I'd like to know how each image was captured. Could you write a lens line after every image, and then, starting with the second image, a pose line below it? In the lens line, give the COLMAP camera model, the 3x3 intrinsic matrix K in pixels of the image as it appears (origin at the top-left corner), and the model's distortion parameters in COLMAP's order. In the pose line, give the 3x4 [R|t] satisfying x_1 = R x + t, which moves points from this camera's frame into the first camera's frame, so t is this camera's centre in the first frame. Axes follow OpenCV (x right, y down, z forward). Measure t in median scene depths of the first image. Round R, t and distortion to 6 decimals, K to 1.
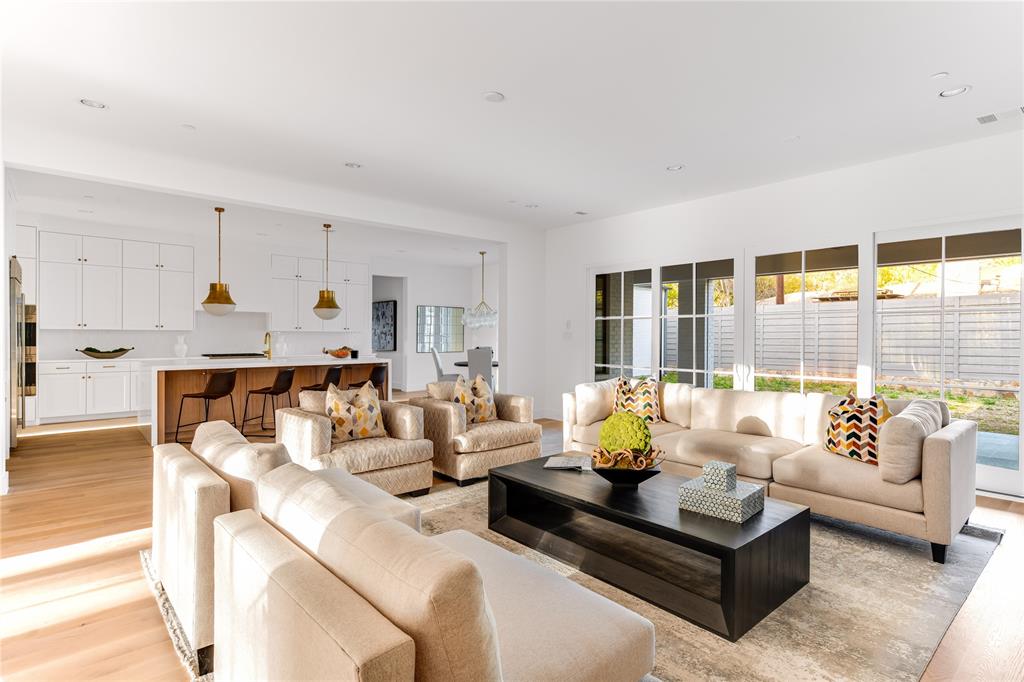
lens RADIAL K [[524.6, 0, 511.1], [0, 524.6, 338.4], [0, 0, 1]] dist [0.007775, 0.000778]
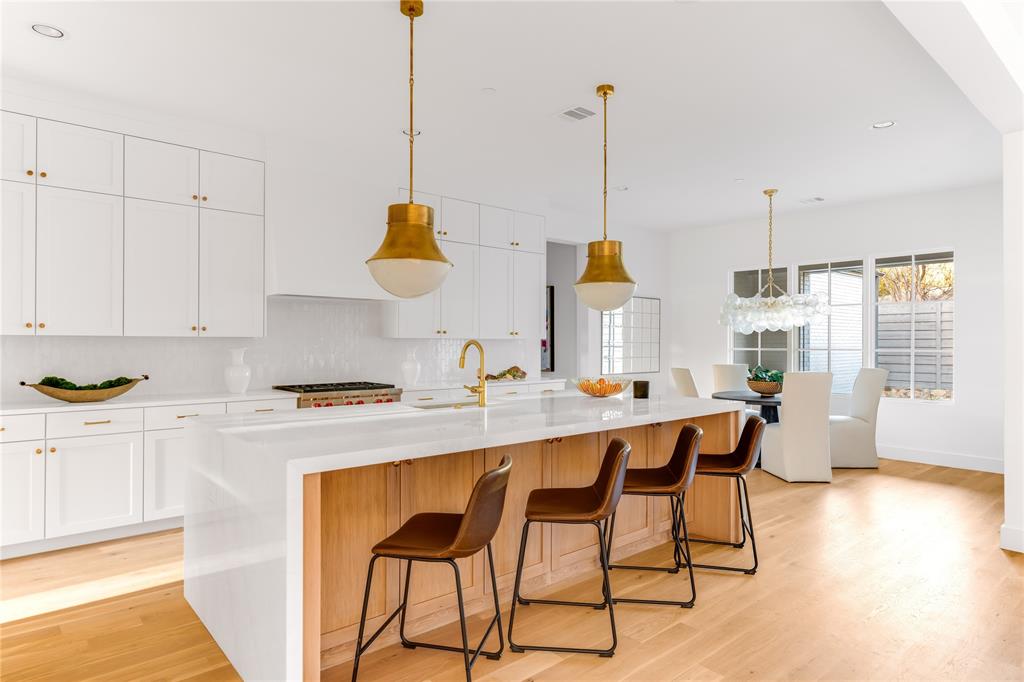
lens RADIAL K [[594.6, 0, 507.8], [0, 594.6, 342.6], [0, 0, 1]] dist [0.002507, -0.000816]
pose [[0.999984, -0.004323, -0.003521, -0.366428], [0.004289, 0.999947, -0.009379, -0.004282], [0.003562, 0.009364, 0.999950, 0.443759]]
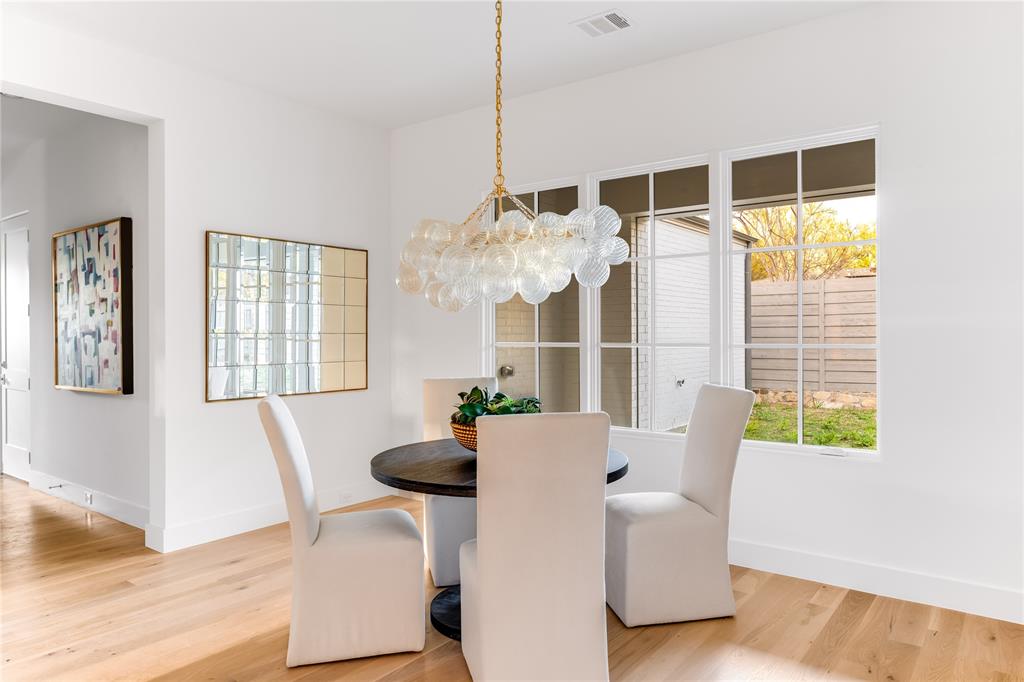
lens RADIAL K [[679.0, 0, 511.2], [0, 679.0, 334.2], [0, 0, 1]] dist [-0.024676, -0.000412]
pose [[0.979422, -0.009511, 0.201596, -0.122906], [0.011171, 0.999912, -0.007099, -0.005447], [-0.201511, 0.009205, 0.979443, 0.814261]]
